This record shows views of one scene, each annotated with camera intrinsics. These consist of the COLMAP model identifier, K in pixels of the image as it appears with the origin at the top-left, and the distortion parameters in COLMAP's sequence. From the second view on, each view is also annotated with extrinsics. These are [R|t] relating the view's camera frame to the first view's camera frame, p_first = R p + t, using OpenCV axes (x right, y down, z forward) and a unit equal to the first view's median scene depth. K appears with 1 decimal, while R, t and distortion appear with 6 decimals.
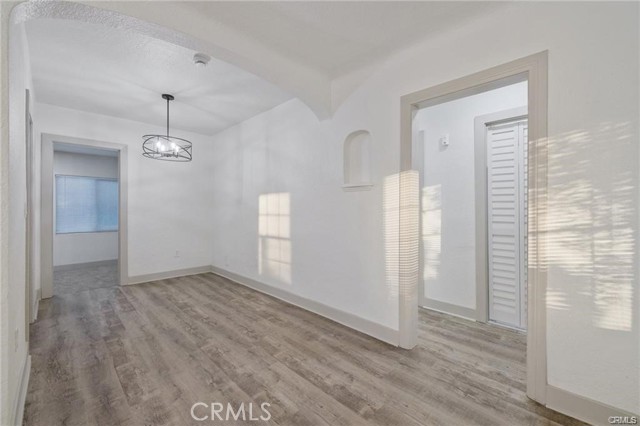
lens RADIAL K [[266.7, 0, 325.0], [0, 266.7, 209.5], [0, 0, 1]] dist [0.000726, 0.000894]
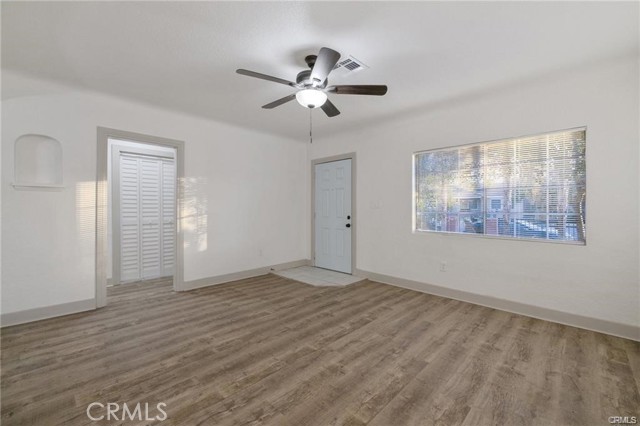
lens RADIAL K [[266.7, 0, 316.2], [0, 266.7, 208.8], [0, 0, 1]] dist [0.000726, 0.000894]
pose [[-0.002689, 0.001184, 0.999996, -0.807162], [0.001232, 0.999999, -0.001181, 0.005612], [-0.999996, 0.001228, -0.002691, -0.090871]]
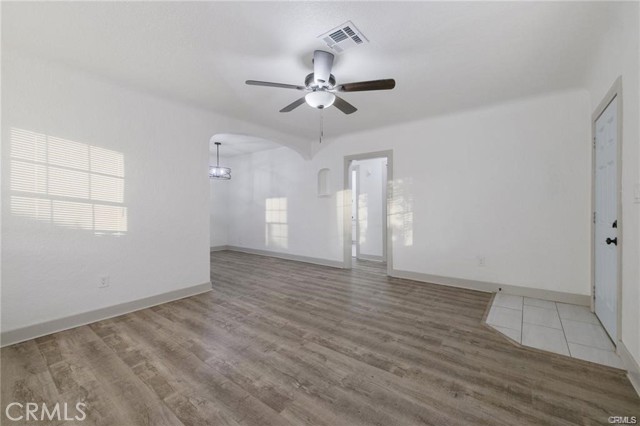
lens RADIAL K [[266.7, 0, 326.7], [0, 266.7, 211.0], [0, 0, 1]] dist [0.000726, 0.000894]
pose [[0.990243, -0.005747, 0.139233, -0.124720], [0.004184, 0.999925, 0.011520, 0.007646], [-0.139289, -0.010825, 0.990193, -0.869968]]
